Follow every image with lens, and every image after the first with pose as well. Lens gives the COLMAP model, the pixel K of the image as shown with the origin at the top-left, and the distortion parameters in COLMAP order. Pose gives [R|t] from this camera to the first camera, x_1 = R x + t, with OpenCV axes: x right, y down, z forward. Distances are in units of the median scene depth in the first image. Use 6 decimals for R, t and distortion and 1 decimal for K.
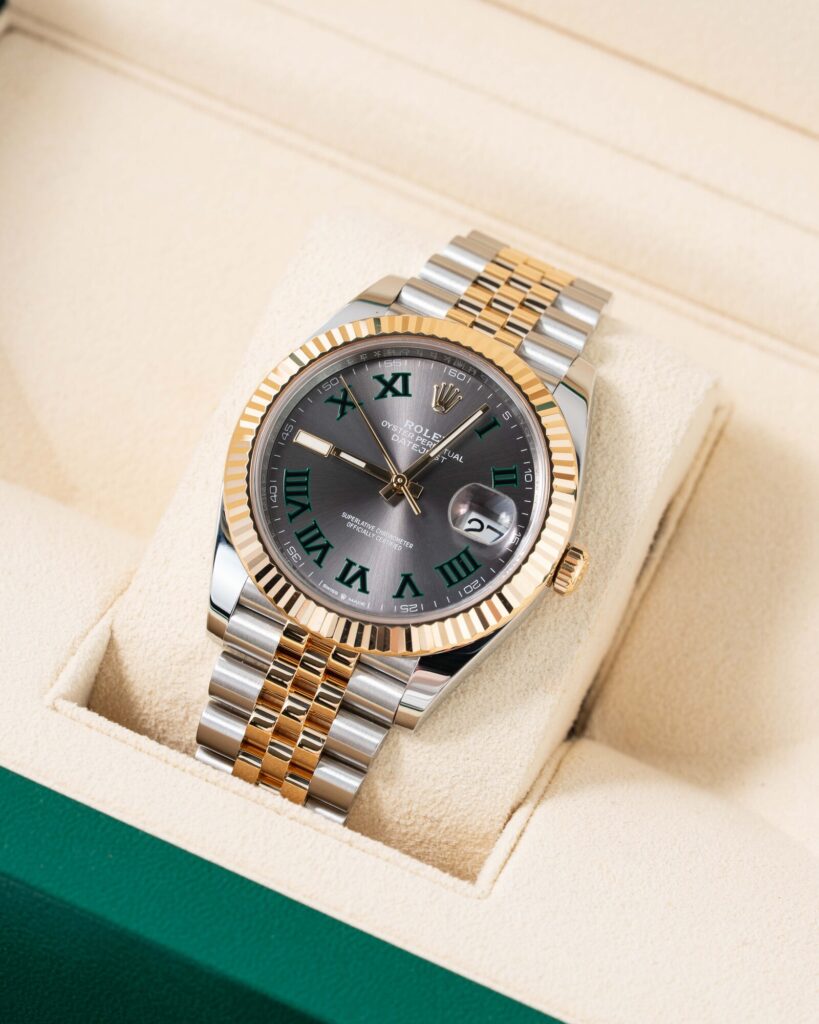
lens RADIAL K [[3436.3, 0, 409.8], [0, 3436.3, 513.2], [0, 0, 1]] dist [-0.031666, 0.000000]
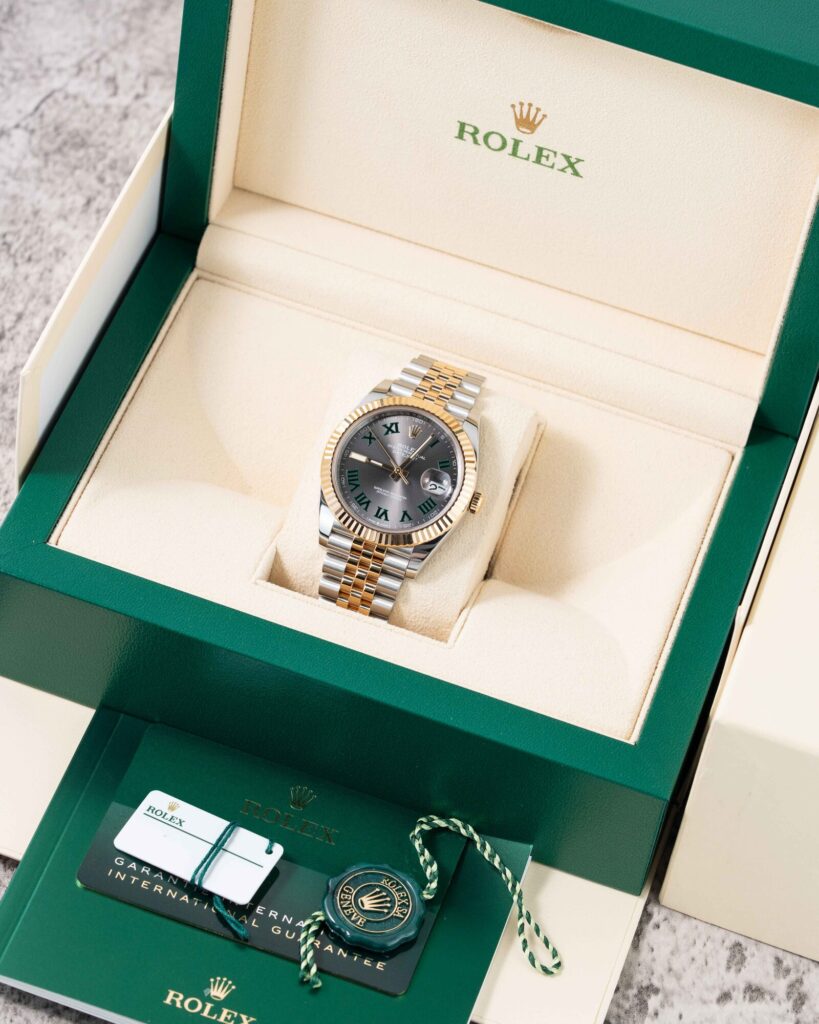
lens RADIAL K [[3436.3, 0, 409.1], [0, 3436.3, 512.0], [0, 0, 1]] dist [-0.031666, 0.000000]
pose [[0.995866, -0.090790, 0.002709, -0.004295], [0.090789, 0.995870, 0.000494, 0.017364], [-0.002743, -0.000246, 0.999996, -1.253712]]
